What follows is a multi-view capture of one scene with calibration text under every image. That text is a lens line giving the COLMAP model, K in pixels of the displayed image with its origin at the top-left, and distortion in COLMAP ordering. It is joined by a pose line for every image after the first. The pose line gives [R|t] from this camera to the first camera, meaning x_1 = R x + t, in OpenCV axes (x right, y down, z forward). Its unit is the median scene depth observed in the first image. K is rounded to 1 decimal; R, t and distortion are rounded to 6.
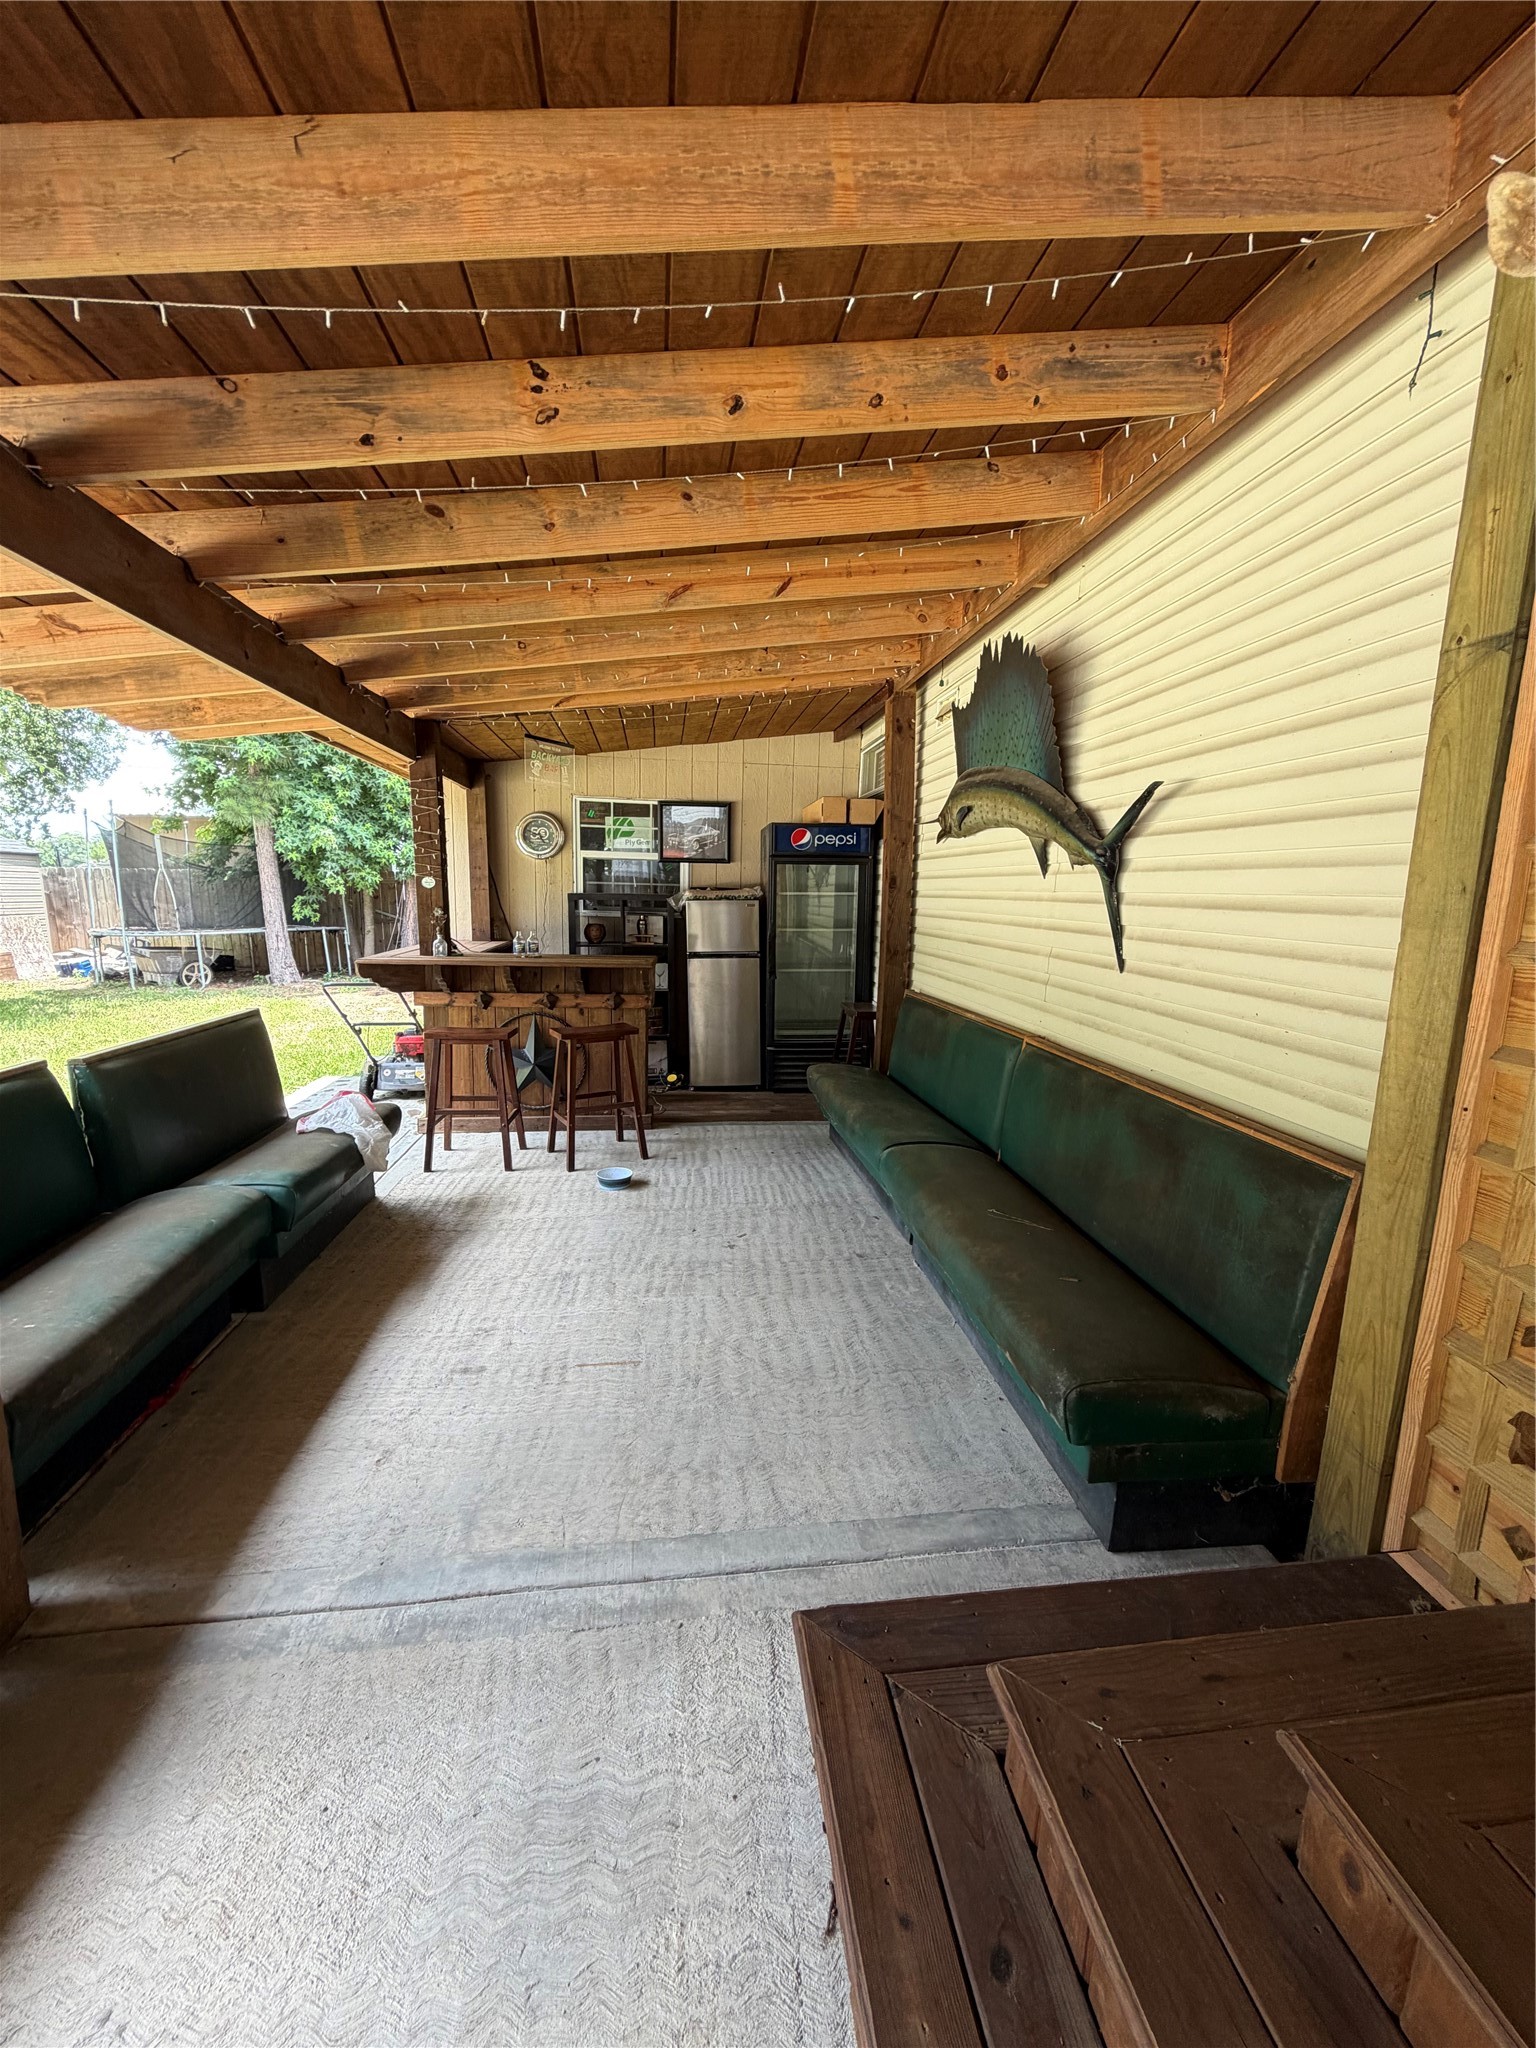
lens RADIAL K [[814.0, 0, 761.7], [0, 814.0, 1021.5], [0, 0, 1]] dist [-0.000156, -0.000396]
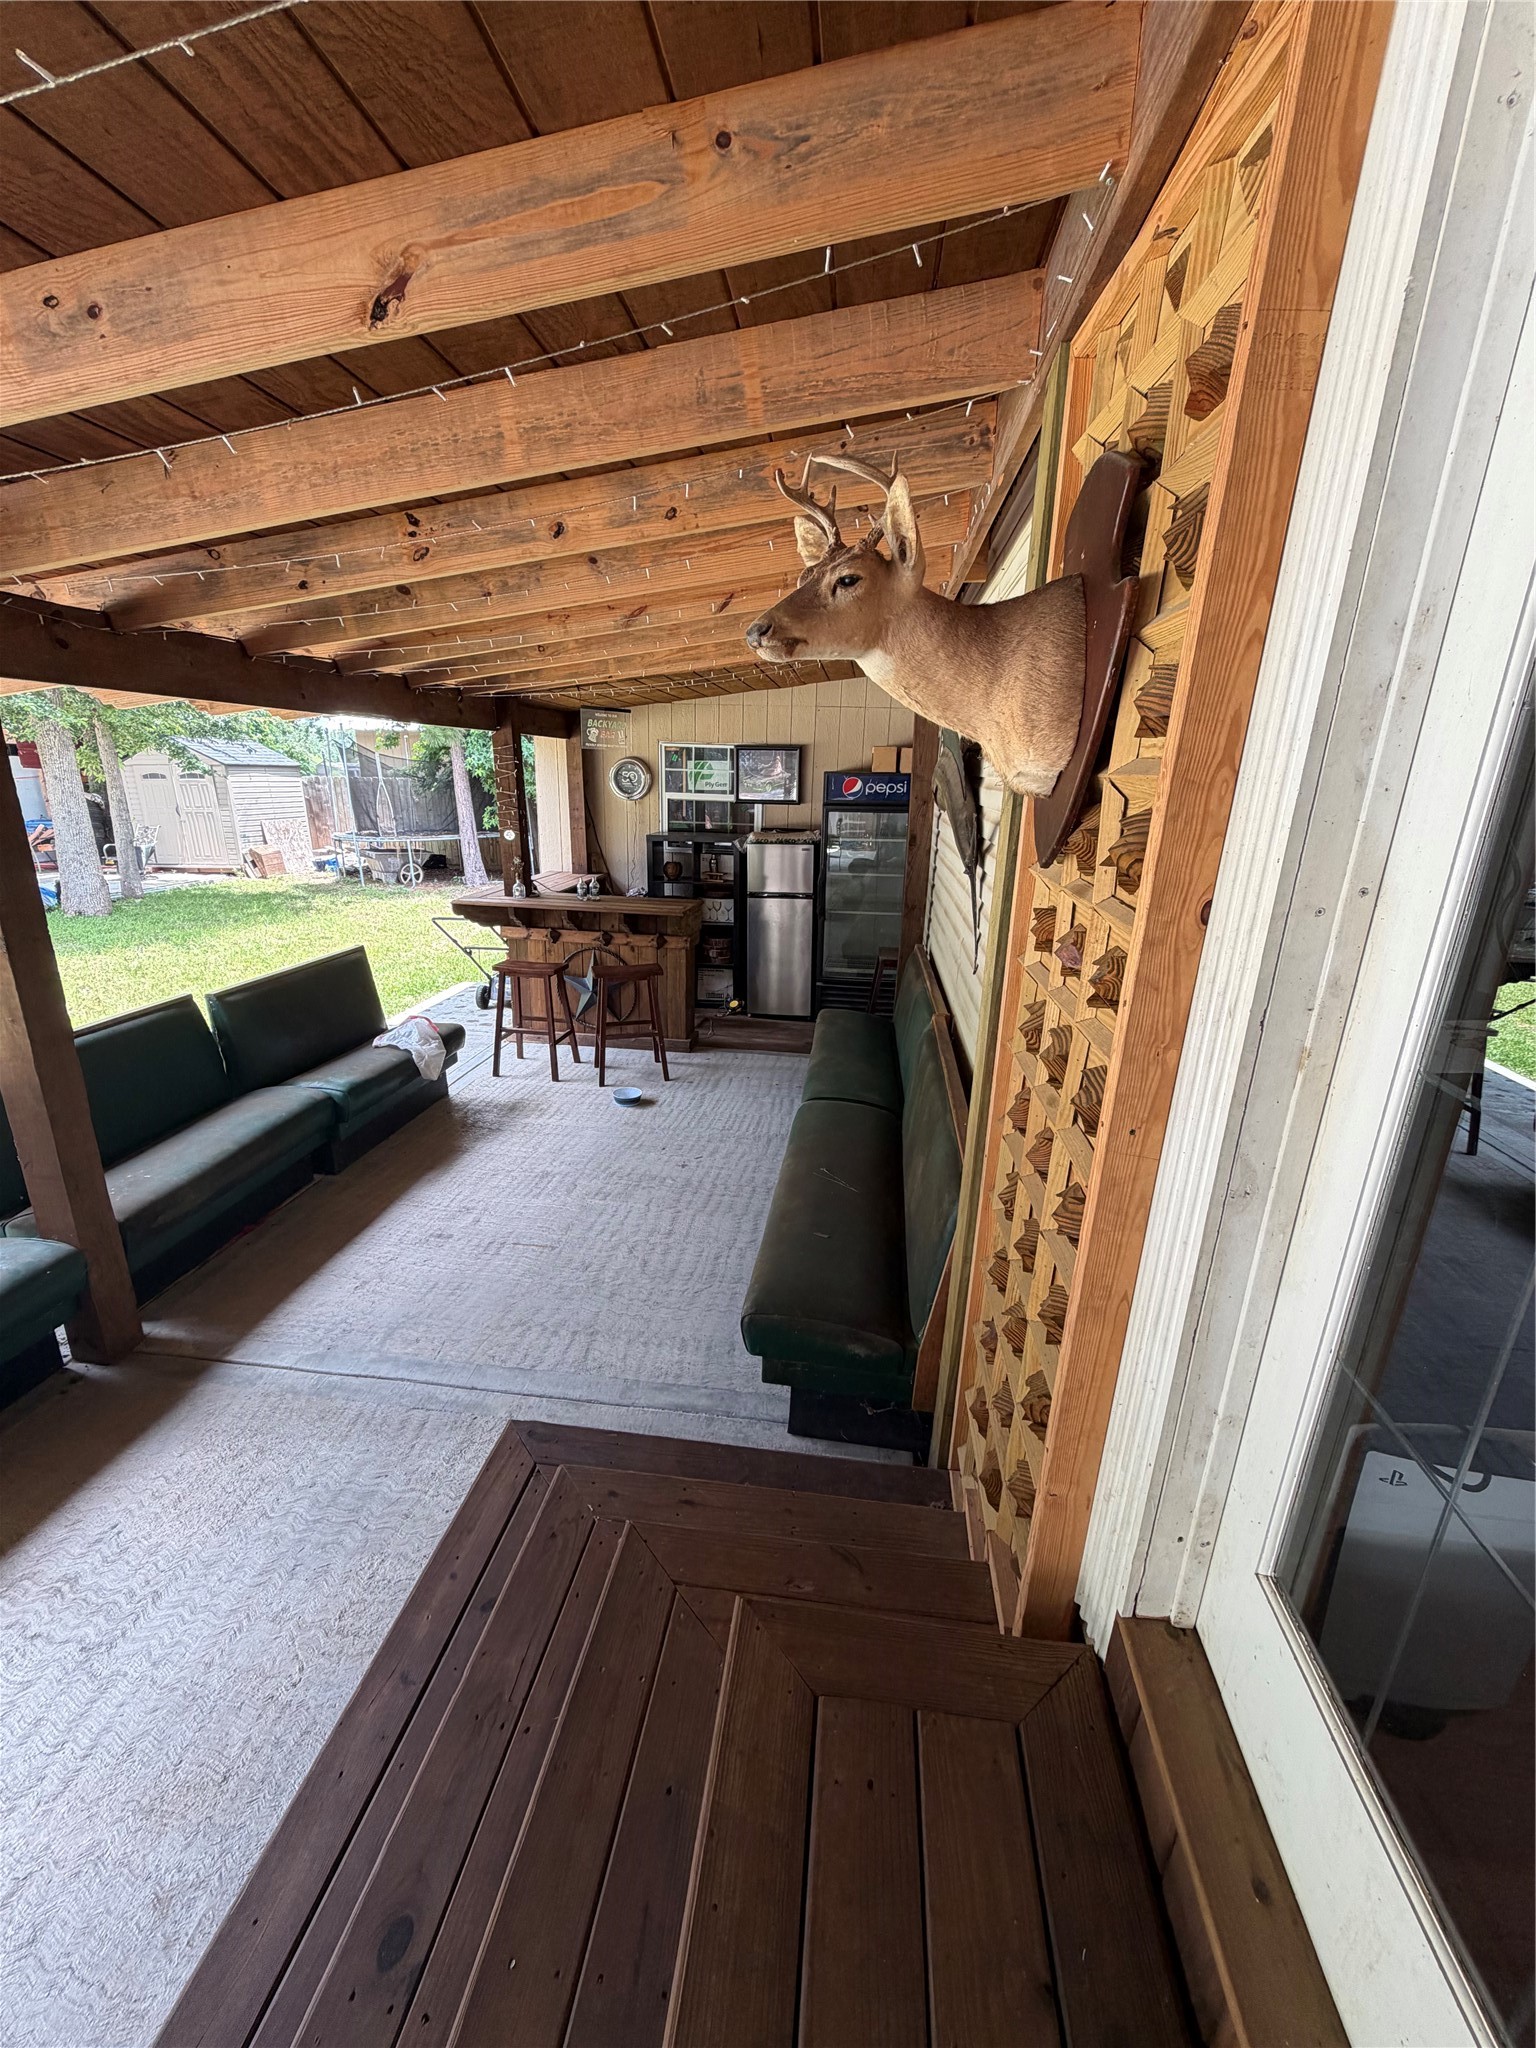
lens RADIAL K [[814.0, 0, 762.0], [0, 814.0, 1021.8], [0, 0, 1]] dist [-0.000156, -0.000396]
pose [[0.967969, 0.074430, -0.239783, 0.242926], [-0.041752, 0.989469, 0.138589, -0.077277], [0.247573, -0.124138, 0.960883, -0.082780]]
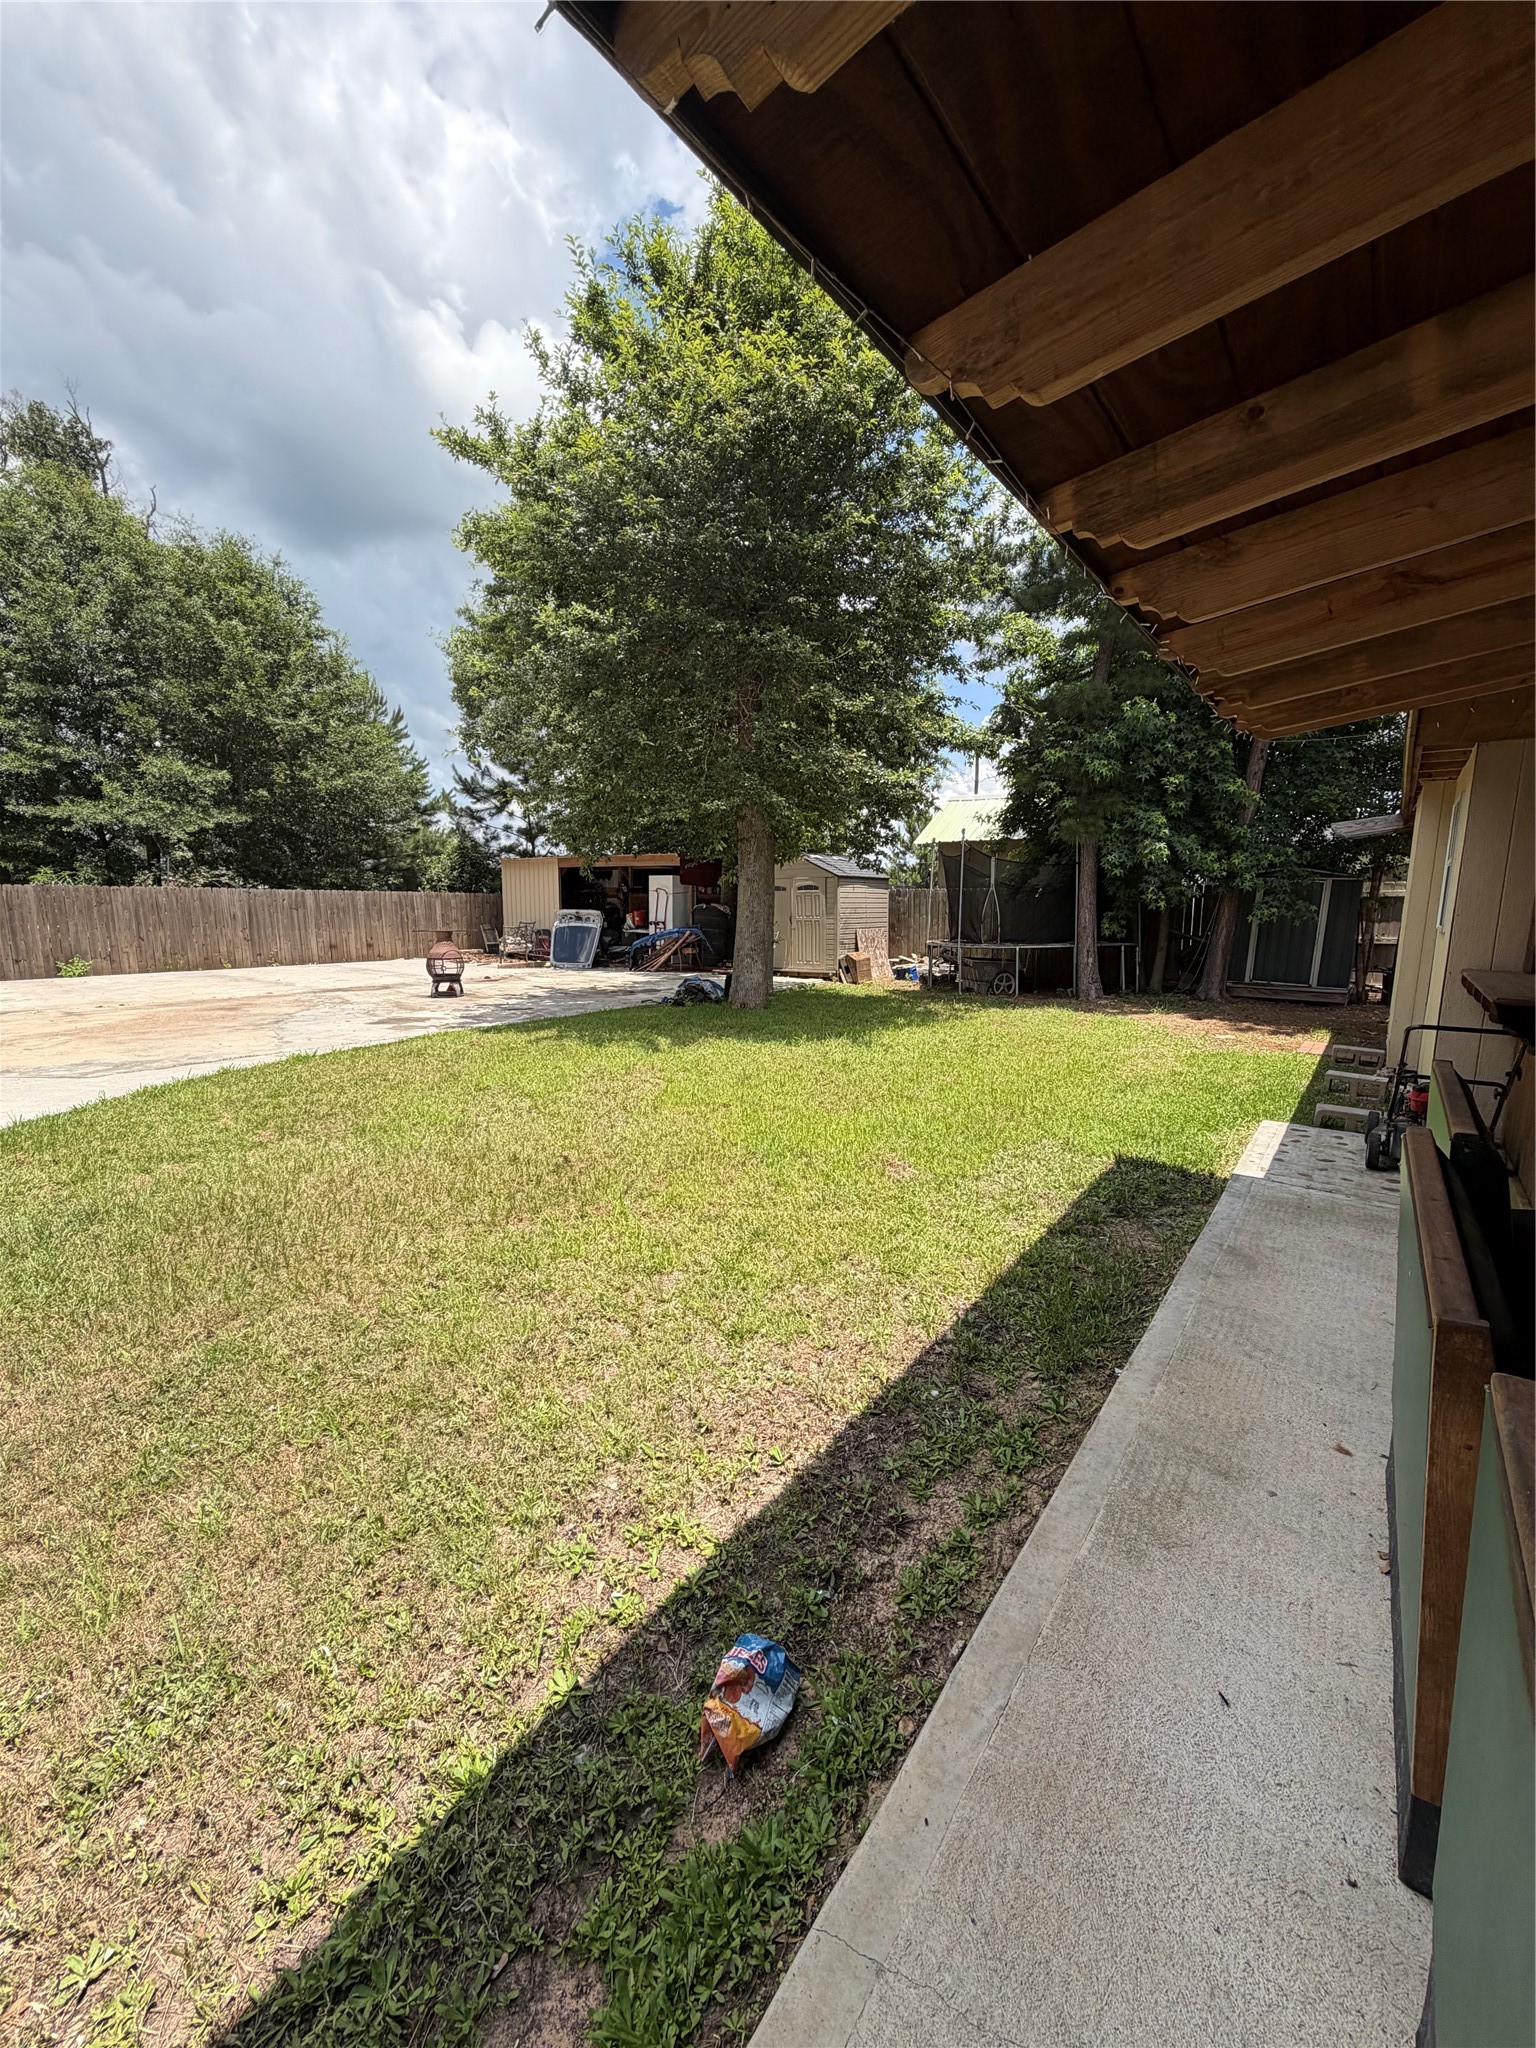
lens RADIAL K [[814.0, 0, 770.4], [0, 814.0, 1021.7], [0, 0, 1]] dist [-0.000156, -0.000396]
pose [[0.716312, 0.090265, -0.691917, -0.413094], [-0.102763, 0.994432, 0.023343, -0.003011], [0.690172, 0.054383, 0.721599, 0.002603]]
